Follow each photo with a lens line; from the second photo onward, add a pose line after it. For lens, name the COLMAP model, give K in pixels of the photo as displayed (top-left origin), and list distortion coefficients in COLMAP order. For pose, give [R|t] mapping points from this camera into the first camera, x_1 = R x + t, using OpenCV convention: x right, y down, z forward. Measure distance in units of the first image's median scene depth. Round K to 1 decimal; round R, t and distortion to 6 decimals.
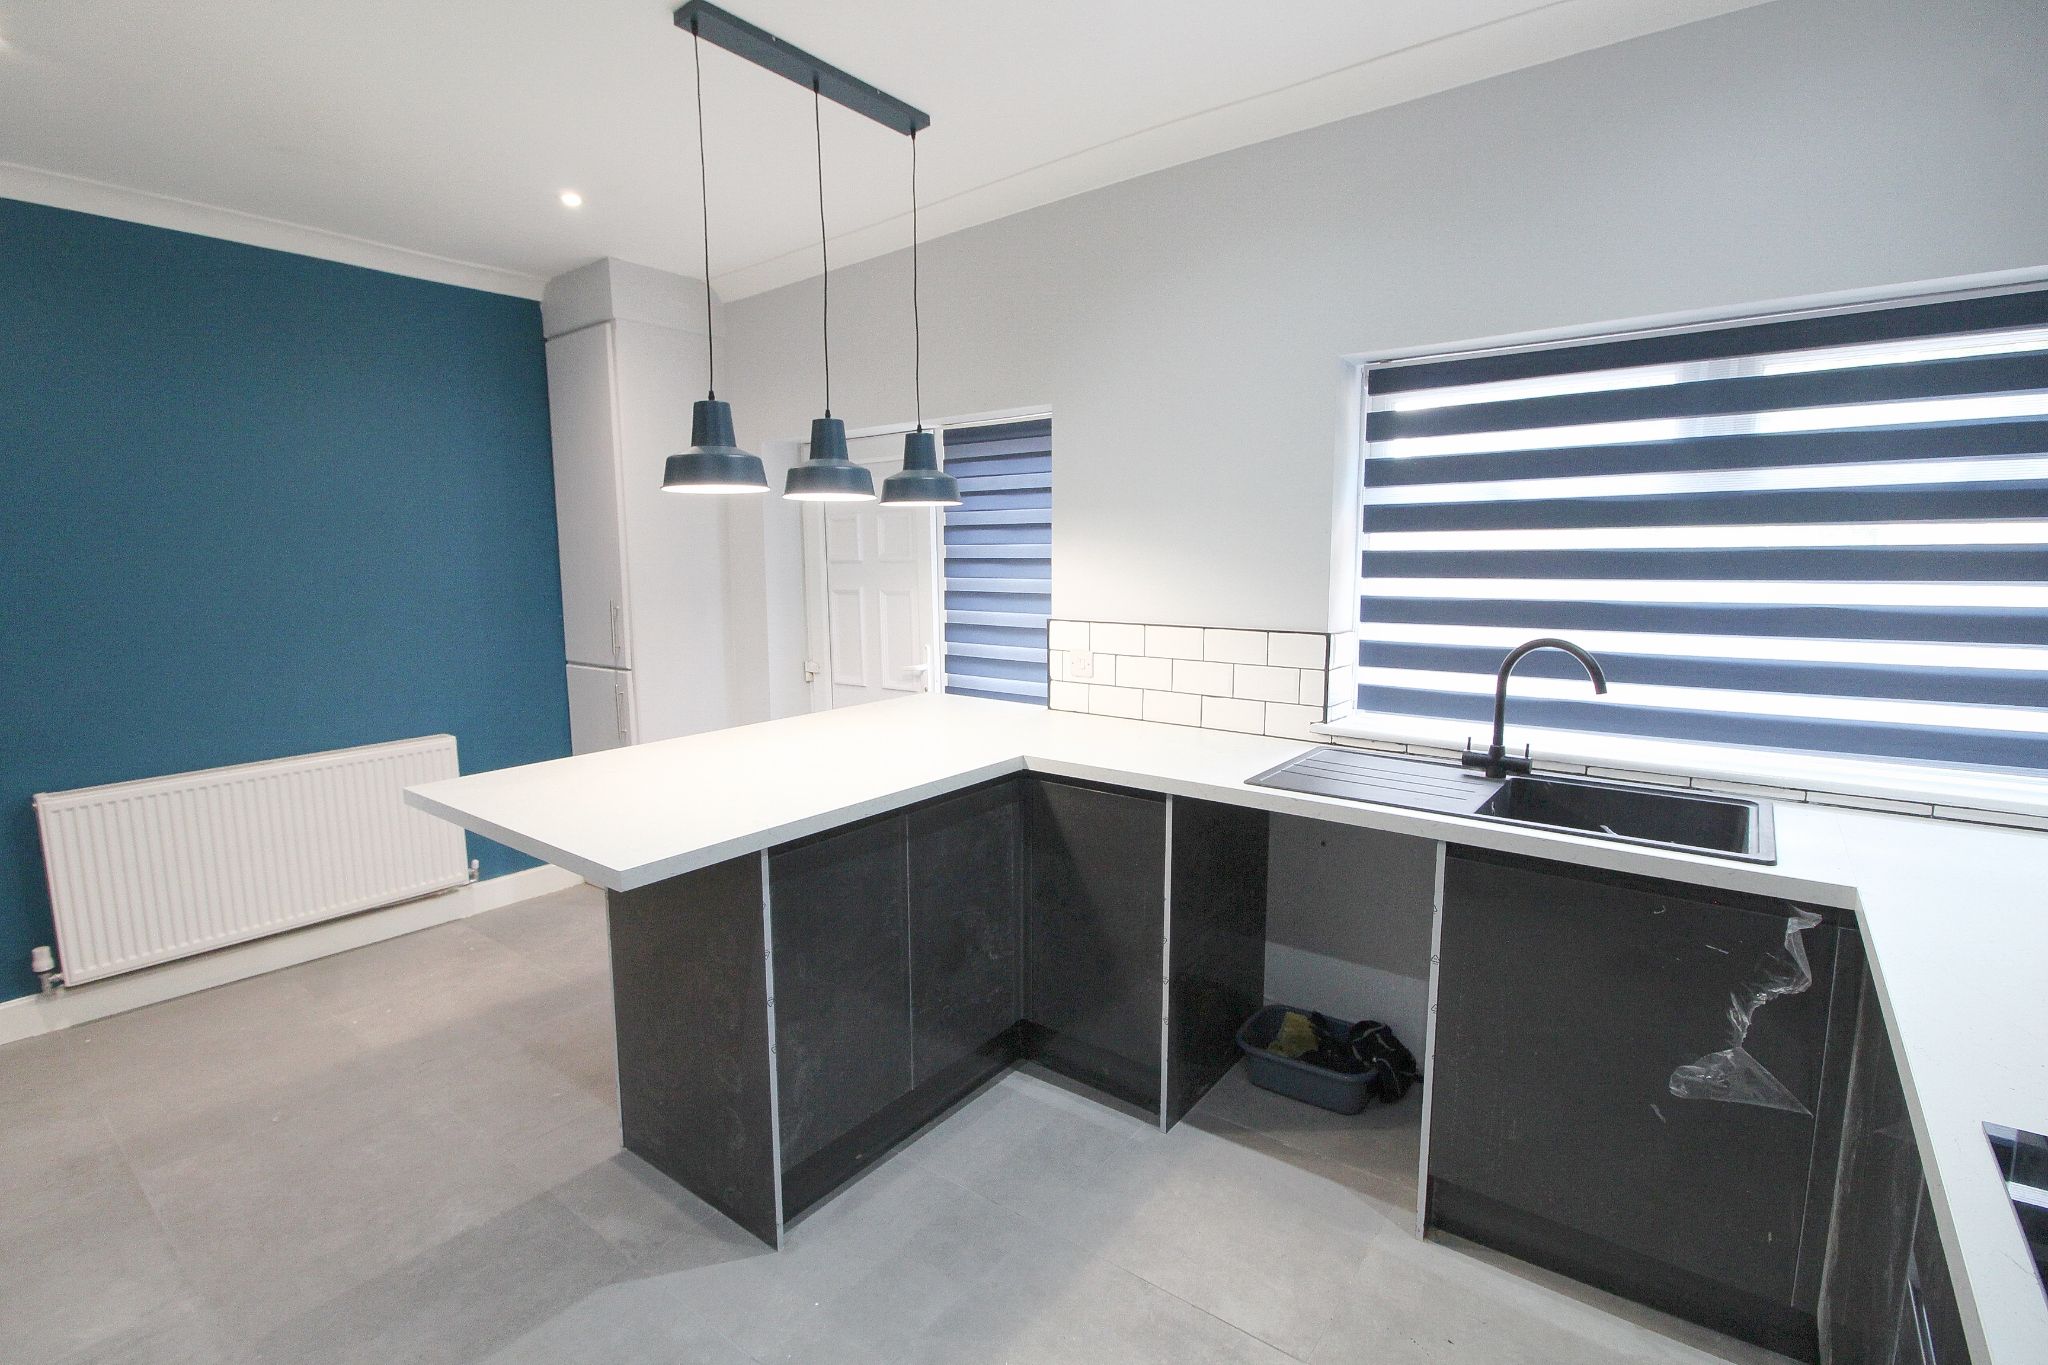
lens RADIAL K [[943.6, 0, 1009.3], [0, 943.6, 668.0], [0, 0, 1]] dist [0.001971, -0.013472]
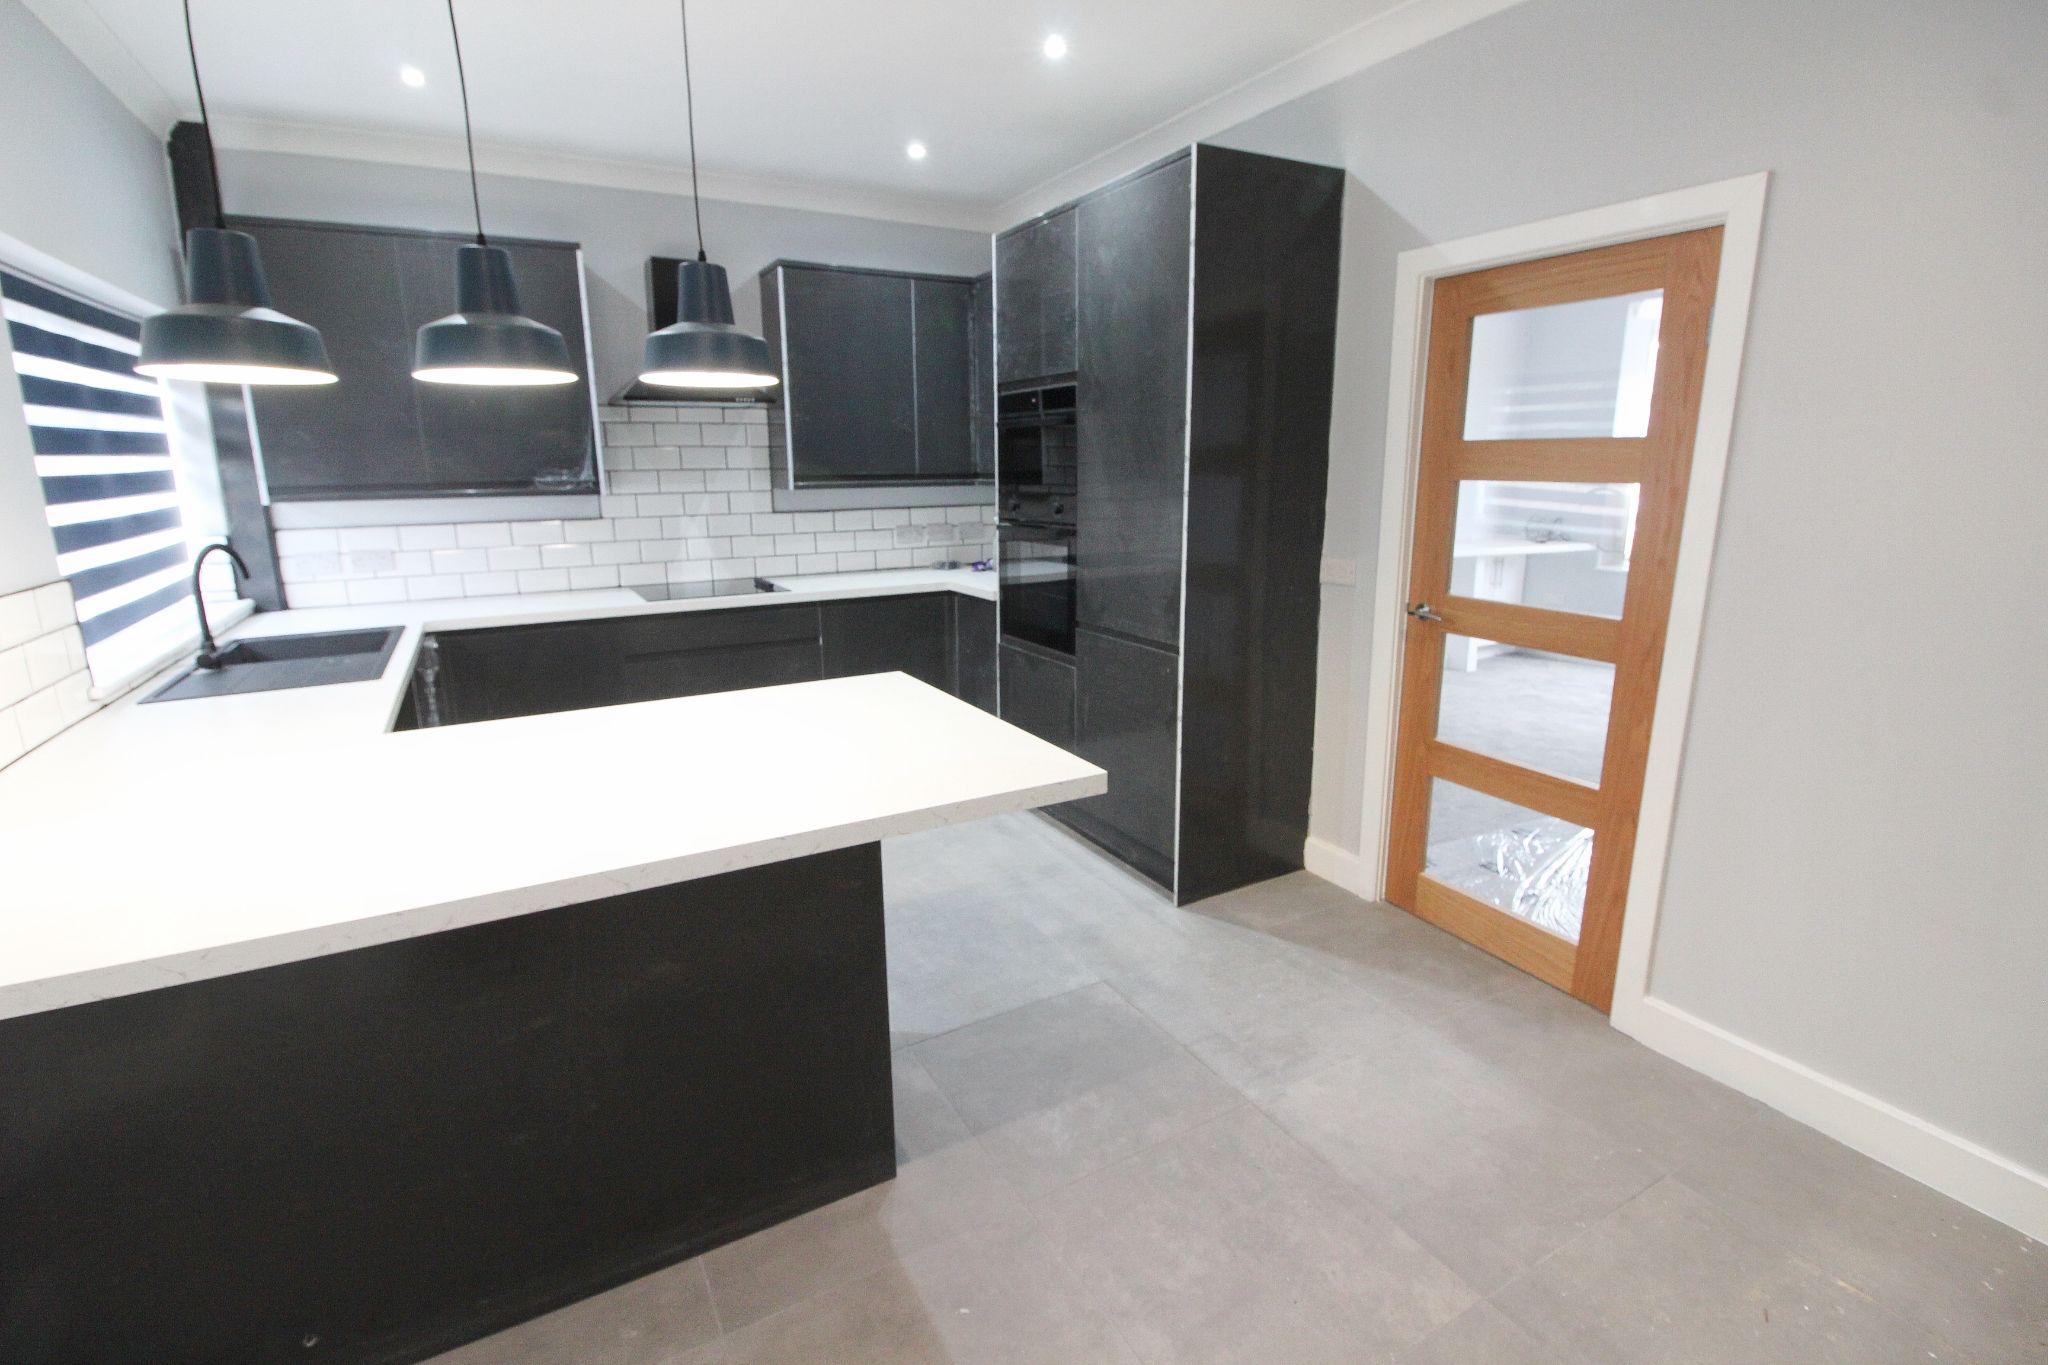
lens RADIAL K [[943.6, 0, 1009.3], [0, 943.6, 668.0], [0, 0, 1]] dist [0.001971, -0.013472]
pose [[-0.920755, -0.066306, 0.384466, -0.861881], [0.065854, 0.944898, 0.320673, -0.197969], [-0.384544, 0.320580, -0.865653, 1.666870]]
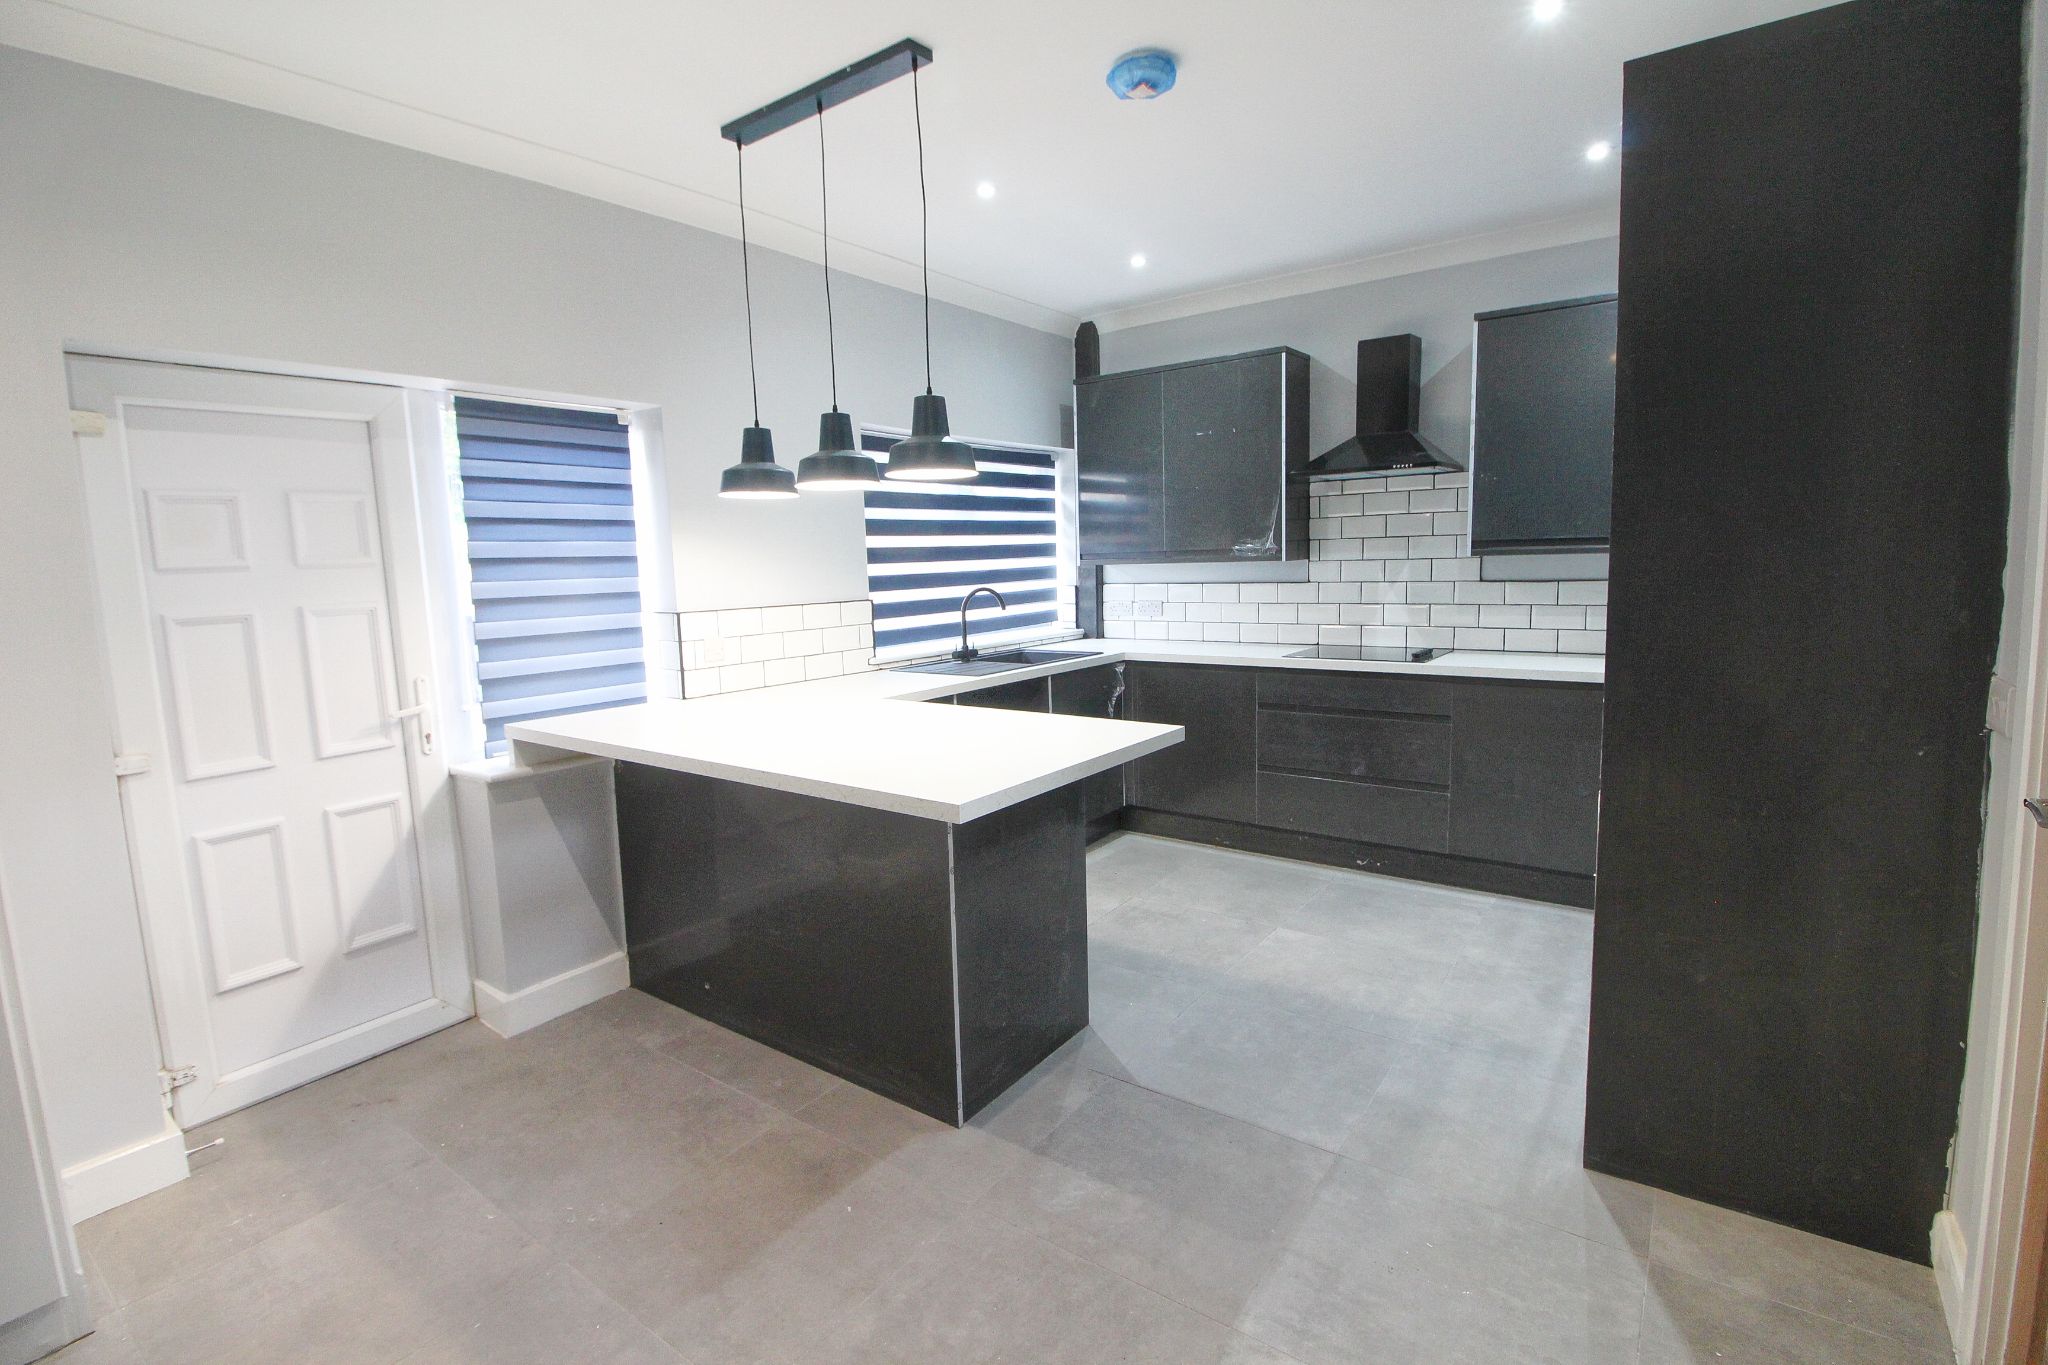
lens RADIAL K [[943.6, 0, 1009.3], [0, 943.6, 668.0], [0, 0, 1]] dist [0.001971, -0.013472]
pose [[-0.025874, -0.106066, 0.994022, -1.450849], [0.152865, 0.982241, 0.108788, -0.071117], [-0.987908, 0.154766, -0.009200, 0.954372]]
